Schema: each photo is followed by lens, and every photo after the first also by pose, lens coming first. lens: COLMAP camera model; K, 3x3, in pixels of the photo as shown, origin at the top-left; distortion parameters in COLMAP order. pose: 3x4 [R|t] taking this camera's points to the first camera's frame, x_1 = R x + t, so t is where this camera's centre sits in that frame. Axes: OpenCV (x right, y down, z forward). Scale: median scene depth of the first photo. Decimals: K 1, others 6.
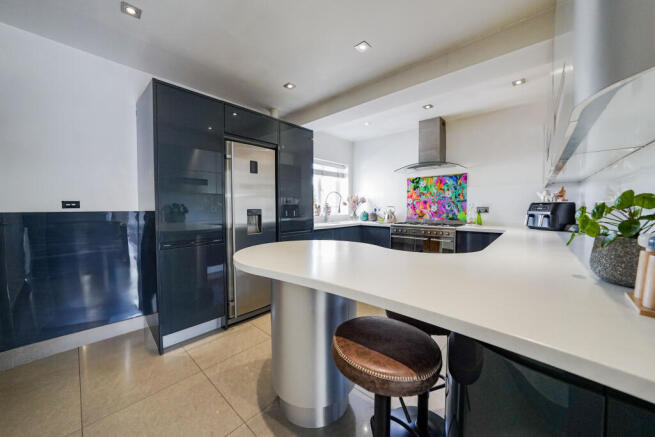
lens RADIAL K [[234.7, 0, 325.4], [0, 234.7, 216.2], [0, 0, 1]] dist [-0.031918, 0.008431]
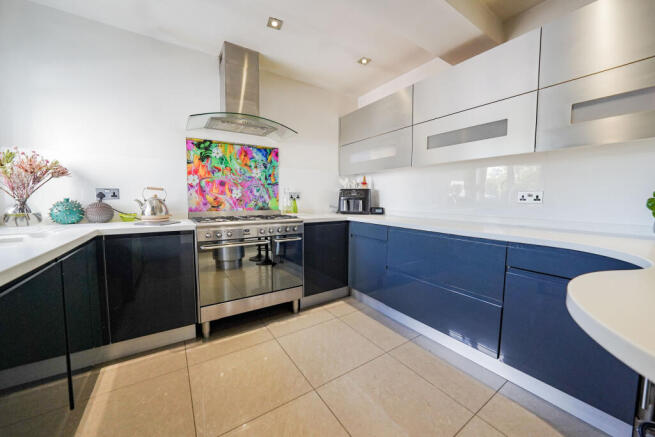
lens RADIAL K [[234.7, 0, 325.4], [0, 234.7, 216.2], [0, 0, 1]] dist [-0.031918, 0.008431]
pose [[0.250818, -0.073645, 0.965229, -0.111046], [0.026665, 0.997249, 0.069159, -0.009088], [-0.967667, 0.008392, 0.252092, 0.613227]]
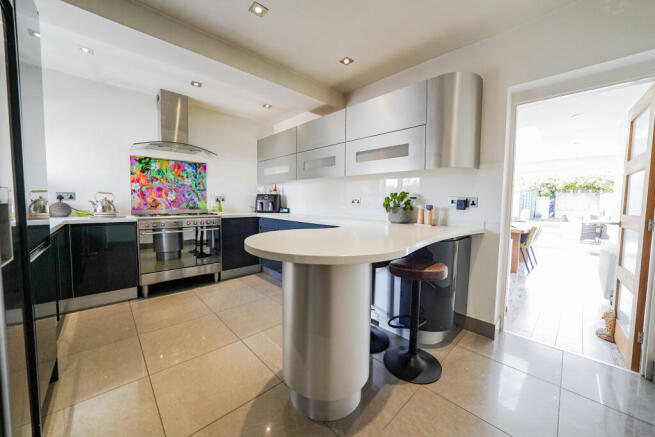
lens RADIAL K [[234.7, 0, 325.4], [0, 234.7, 216.2], [0, 0, 1]] dist [-0.031918, 0.008431]
pose [[0.078687, -0.065166, 0.994767, -0.372937], [0.018250, 0.997788, 0.063920, -0.005787], [-0.996732, 0.013125, 0.079702, 0.364225]]
